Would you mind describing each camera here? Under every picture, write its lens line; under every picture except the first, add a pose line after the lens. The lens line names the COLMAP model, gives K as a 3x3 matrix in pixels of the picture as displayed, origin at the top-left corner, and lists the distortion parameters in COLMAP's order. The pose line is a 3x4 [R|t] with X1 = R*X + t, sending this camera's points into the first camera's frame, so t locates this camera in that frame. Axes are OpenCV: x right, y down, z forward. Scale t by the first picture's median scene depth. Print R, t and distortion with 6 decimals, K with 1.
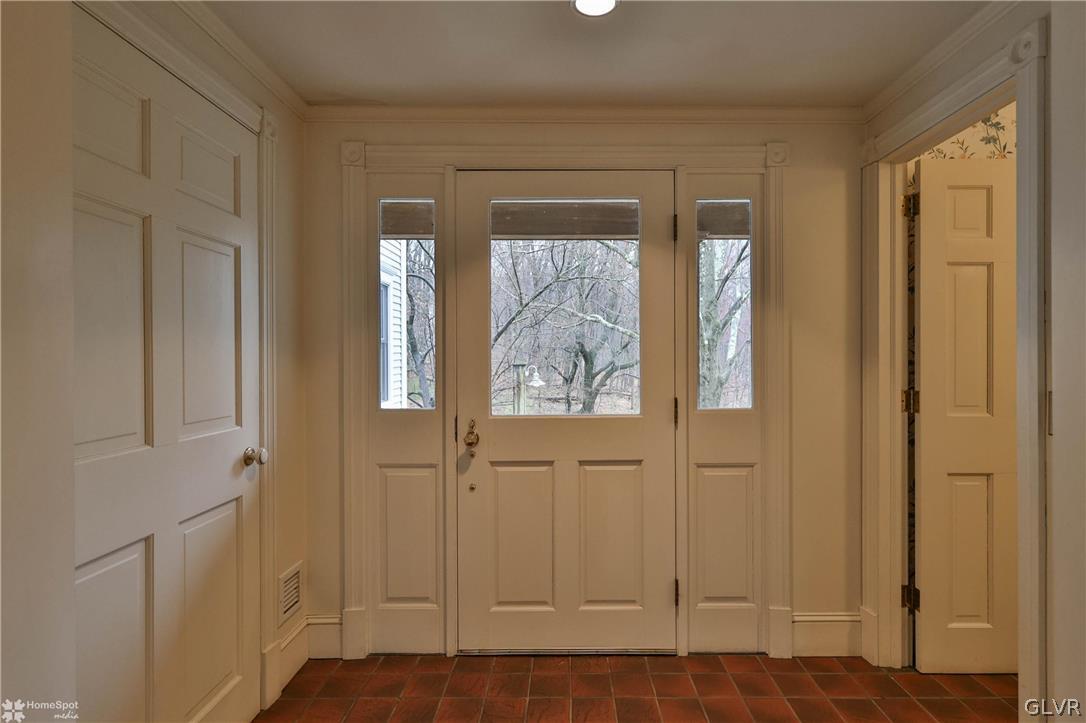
lens RADIAL K [[541.4, 0, 545.4], [0, 541.4, 358.5], [0, 0, 1]] dist [0.002403, 0.000648]
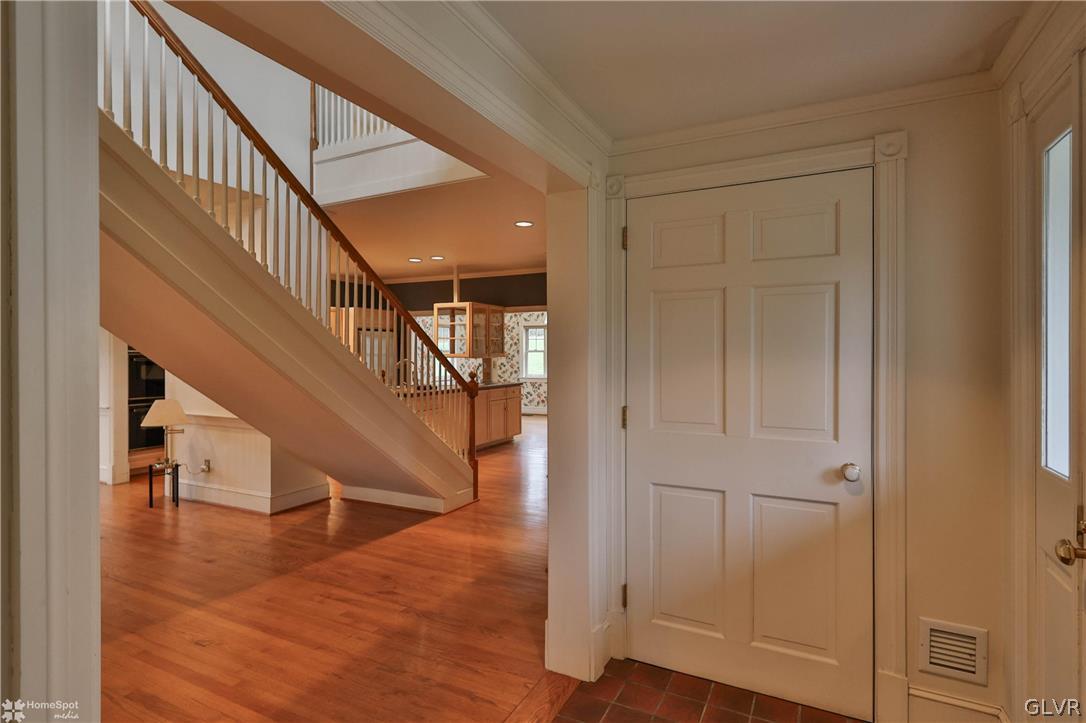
lens RADIAL K [[541.4, 0, 545.4], [0, 541.4, 358.5], [0, 0, 1]] dist [0.002403, 0.000648]
pose [[-0.417556, 0.010454, -0.908591, 0.714785], [-0.000752, 0.999929, 0.011851, -0.060549], [0.908651, 0.005632, -0.417519, 0.919033]]
